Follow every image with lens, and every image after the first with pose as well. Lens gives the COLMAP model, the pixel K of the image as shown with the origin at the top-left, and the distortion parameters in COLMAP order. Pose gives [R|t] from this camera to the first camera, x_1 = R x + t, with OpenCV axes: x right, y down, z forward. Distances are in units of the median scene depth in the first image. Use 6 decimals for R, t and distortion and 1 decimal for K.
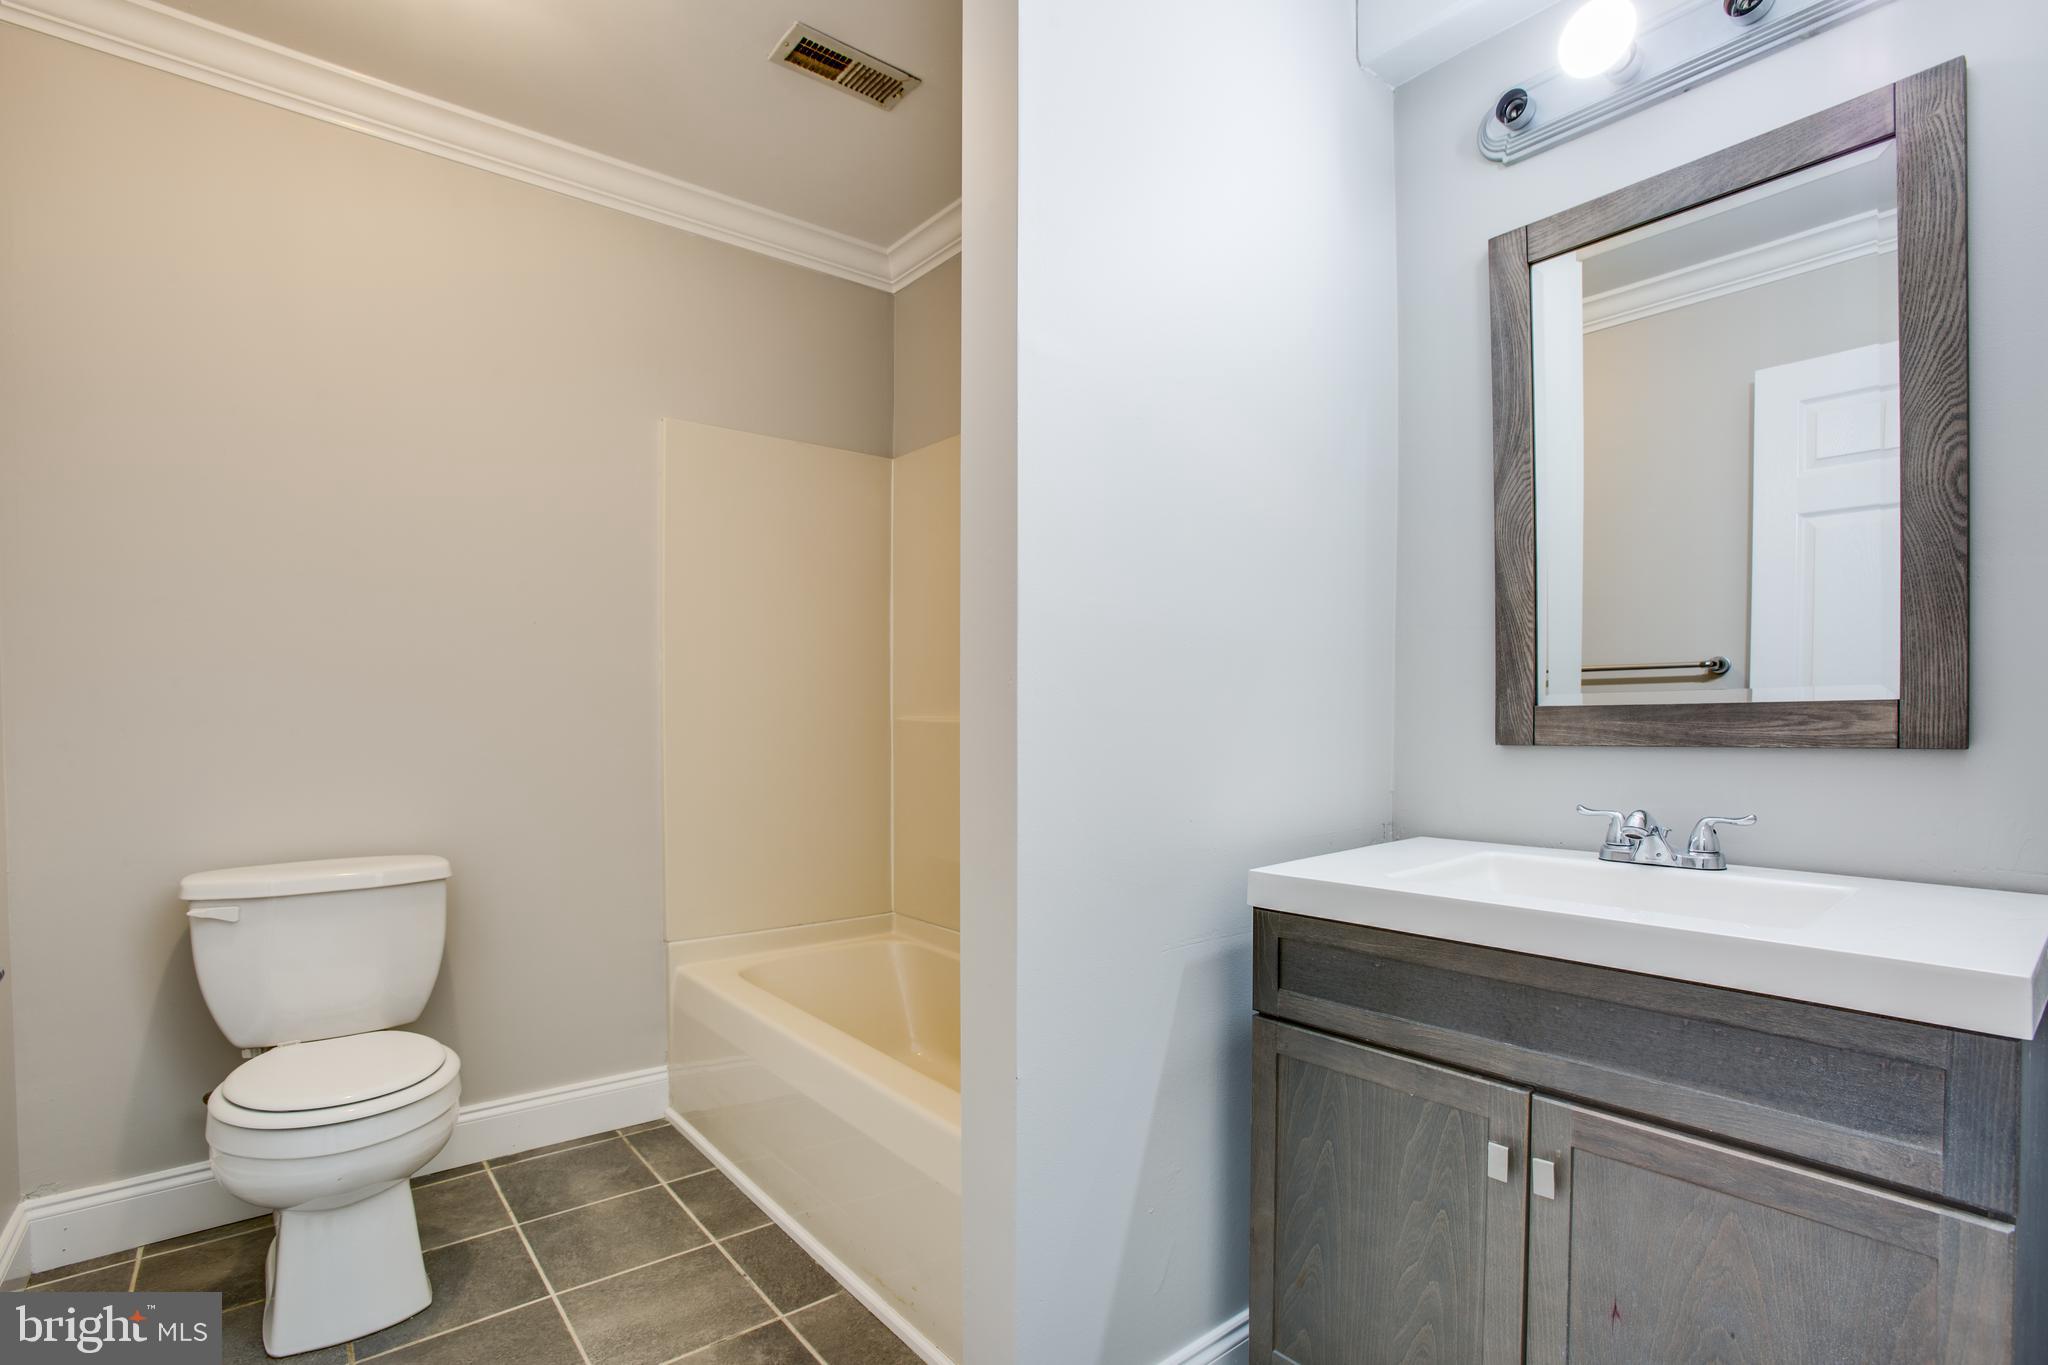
lens RADIAL K [[962.4, 0, 1021.0], [0, 962.4, 695.2], [0, 0, 1]] dist [-0.080668, 0.029816]
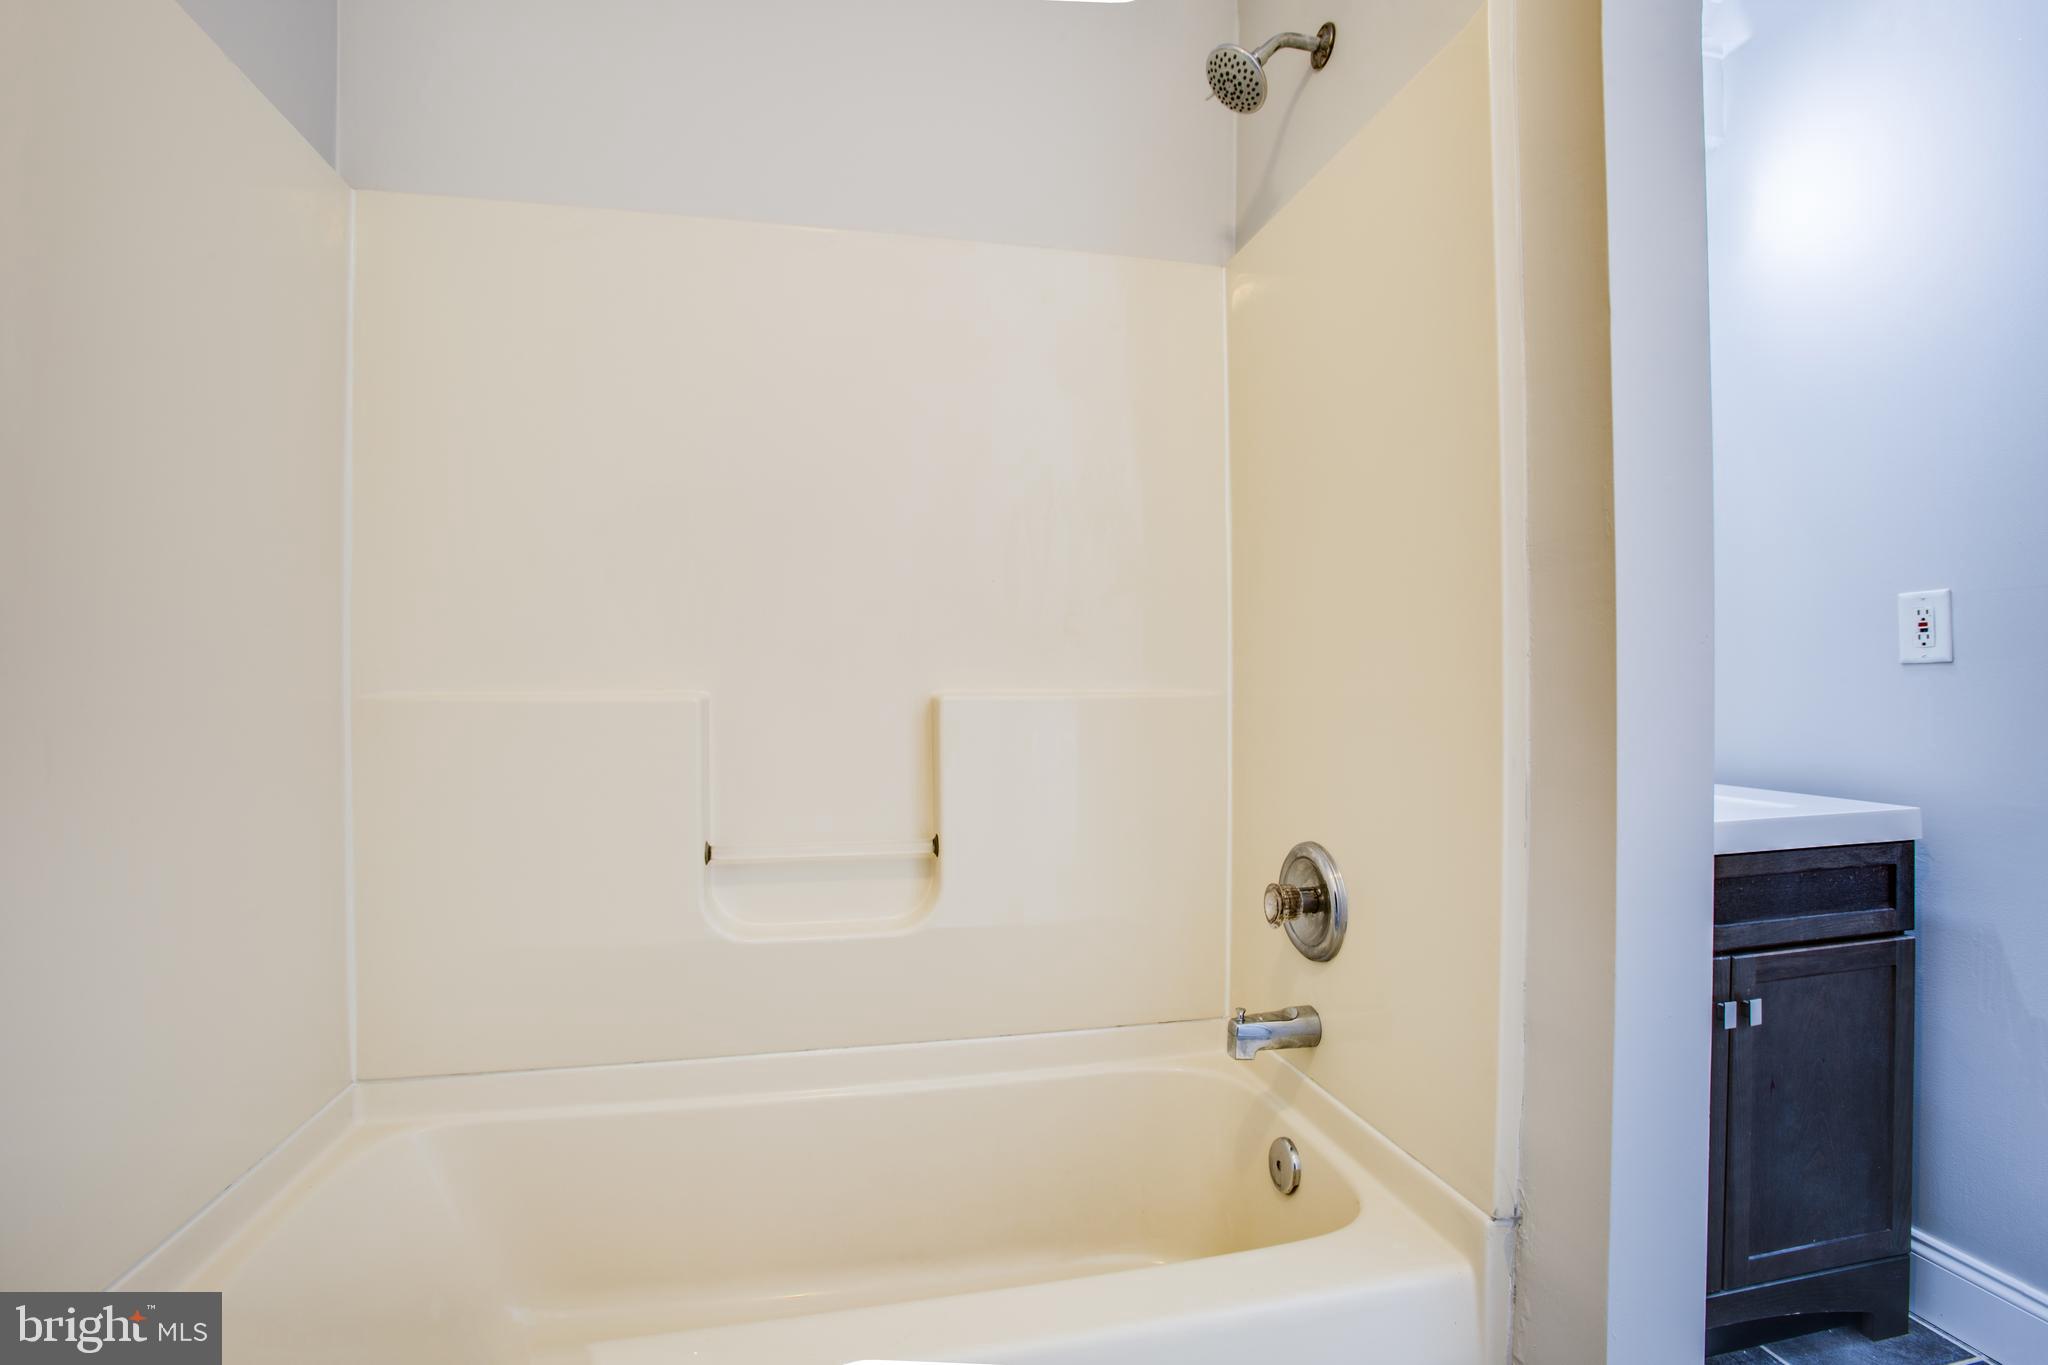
lens RADIAL K [[962.4, 0, 1021.0], [0, 962.4, 695.2], [0, 0, 1]] dist [-0.080668, 0.029816]
pose [[0.449333, -0.010873, 0.893298, -1.165116], [-0.011270, 0.999777, 0.017838, 0.038401], [-0.893293, -0.018083, 0.449110, 1.393660]]
